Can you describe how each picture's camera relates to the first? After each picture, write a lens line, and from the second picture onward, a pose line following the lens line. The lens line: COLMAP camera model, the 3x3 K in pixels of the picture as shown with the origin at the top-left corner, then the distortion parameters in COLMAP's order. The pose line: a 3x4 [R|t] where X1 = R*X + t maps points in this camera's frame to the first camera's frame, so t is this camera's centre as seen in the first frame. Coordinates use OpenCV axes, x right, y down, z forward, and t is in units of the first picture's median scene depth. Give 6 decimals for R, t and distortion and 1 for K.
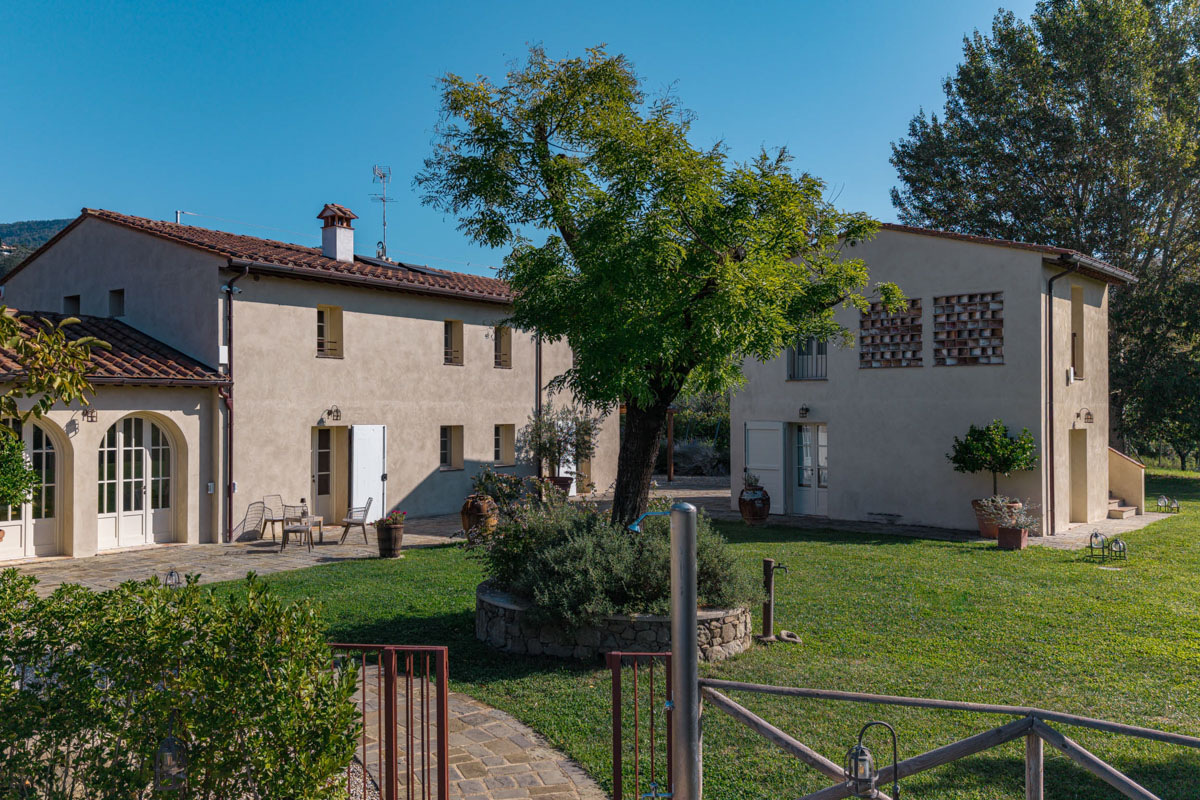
lens RADIAL K [[851.0, 0, 595.9], [0, 851.0, 398.2], [0, 0, 1]] dist [0.009010, 0.002686]
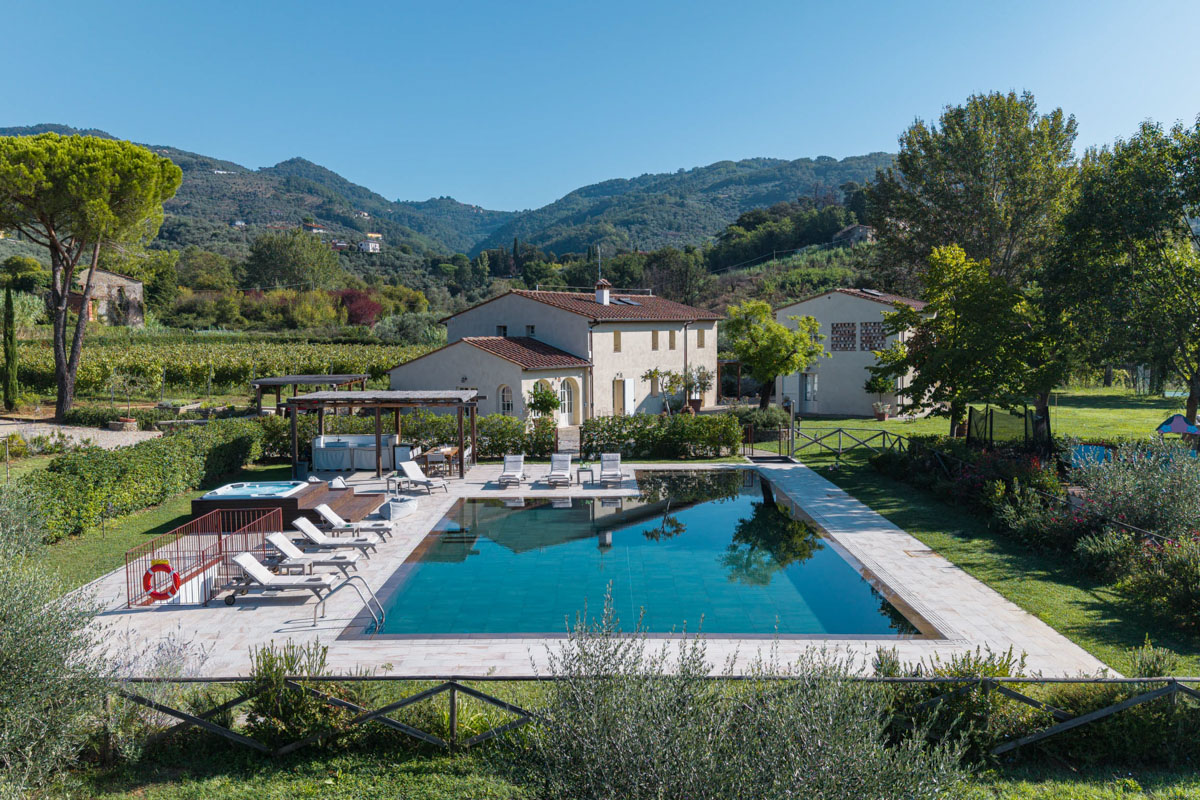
lens RADIAL K [[851.0, 0, 602.5], [0, 851.0, 404.0], [0, 0, 1]] dist [0.009010, 0.002686]
pose [[0.999821, -0.018438, 0.004137, -0.370134], [0.017923, 0.994686, 0.101387, -0.149186], [-0.005985, -0.101295, 0.994838, -1.492324]]
